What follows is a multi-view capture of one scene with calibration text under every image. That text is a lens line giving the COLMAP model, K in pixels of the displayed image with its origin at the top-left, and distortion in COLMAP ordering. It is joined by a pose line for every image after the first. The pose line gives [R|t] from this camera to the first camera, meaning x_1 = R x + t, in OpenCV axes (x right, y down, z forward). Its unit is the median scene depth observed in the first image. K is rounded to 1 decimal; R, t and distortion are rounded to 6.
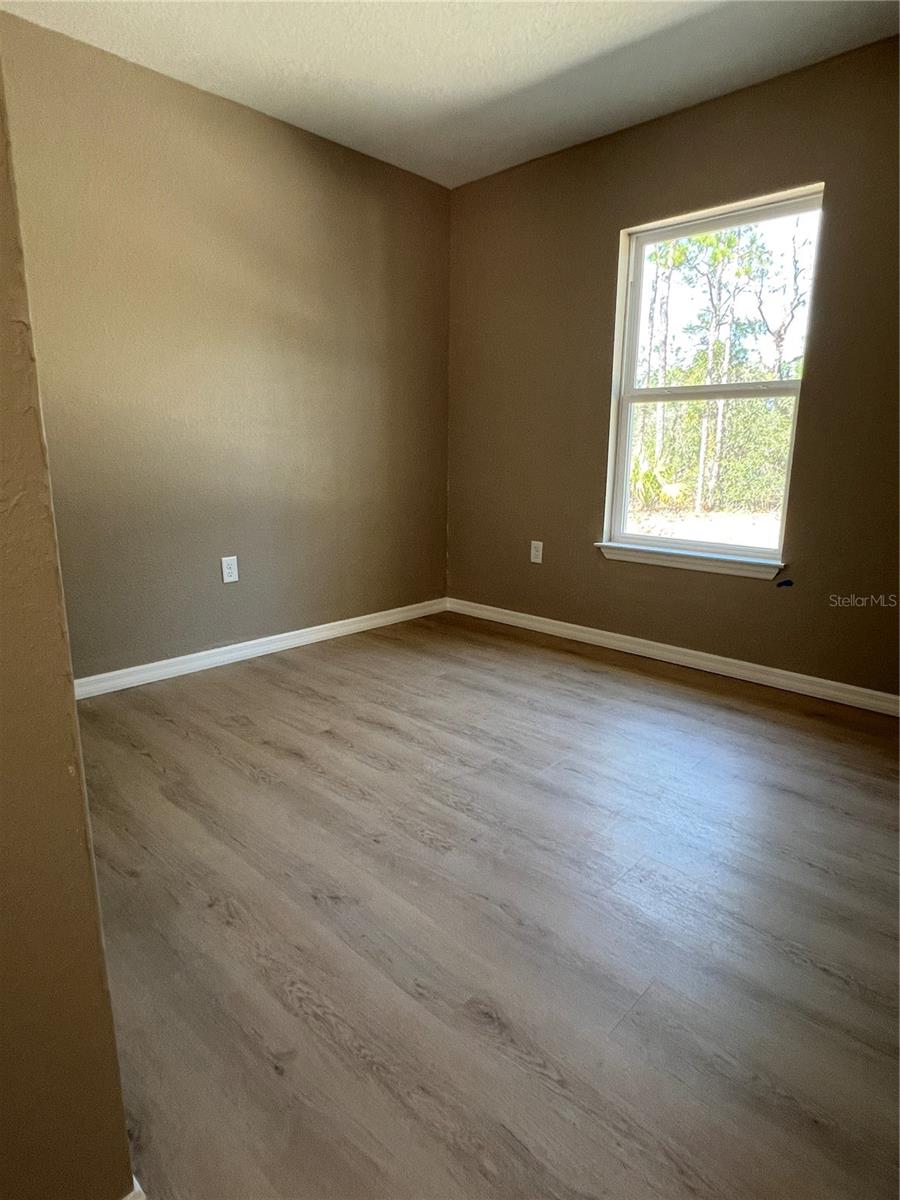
lens RADIAL K [[669.7, 0, 450.0], [0, 669.7, 600.0], [0, 0, 1]] dist [-0.000002, 0.001423]
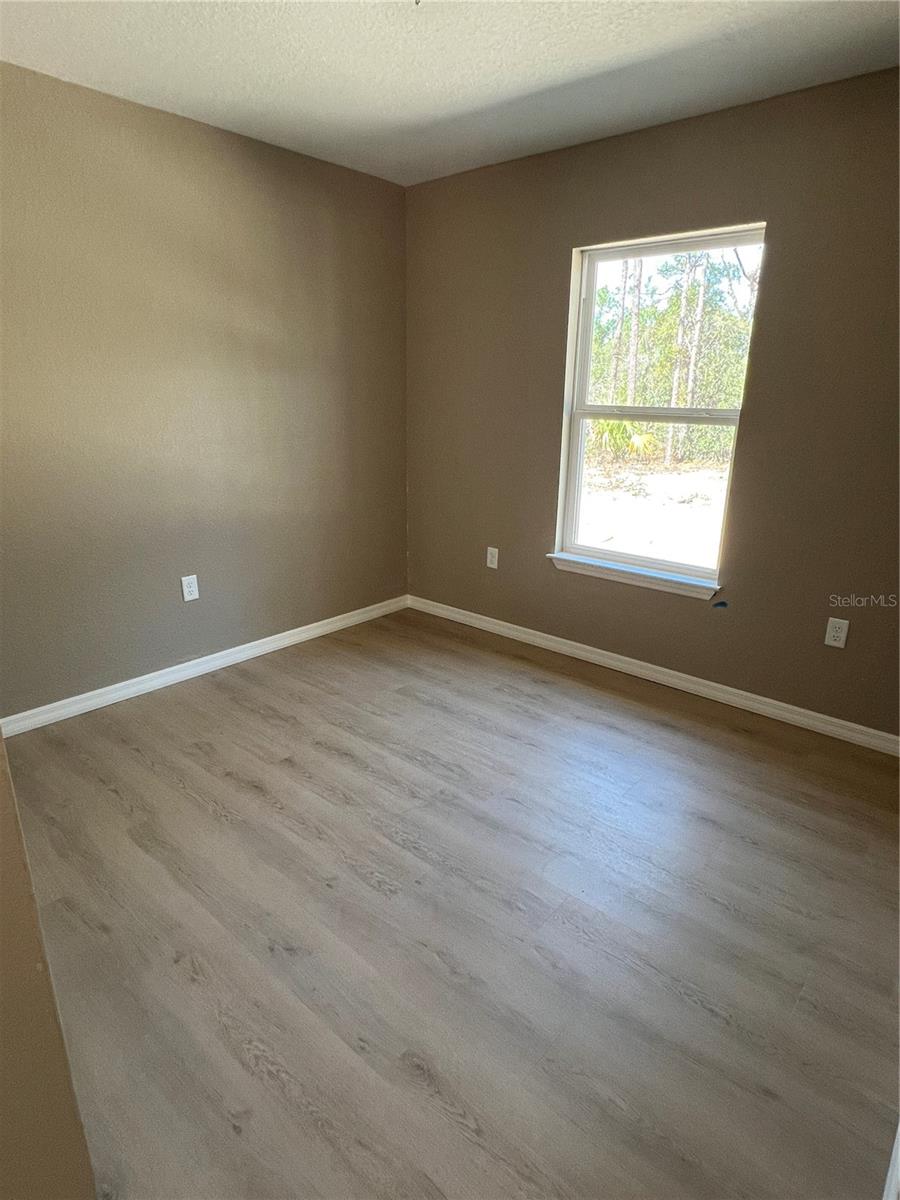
lens RADIAL K [[669.7, 0, 450.0], [0, 669.7, 600.0], [0, 0, 1]] dist [-0.000002, 0.001423]
pose [[0.999202, -0.007113, 0.039293, 0.036860], [0.003724, 0.996316, 0.085675, -0.153186], [-0.039757, -0.085461, 0.995548, -0.048242]]
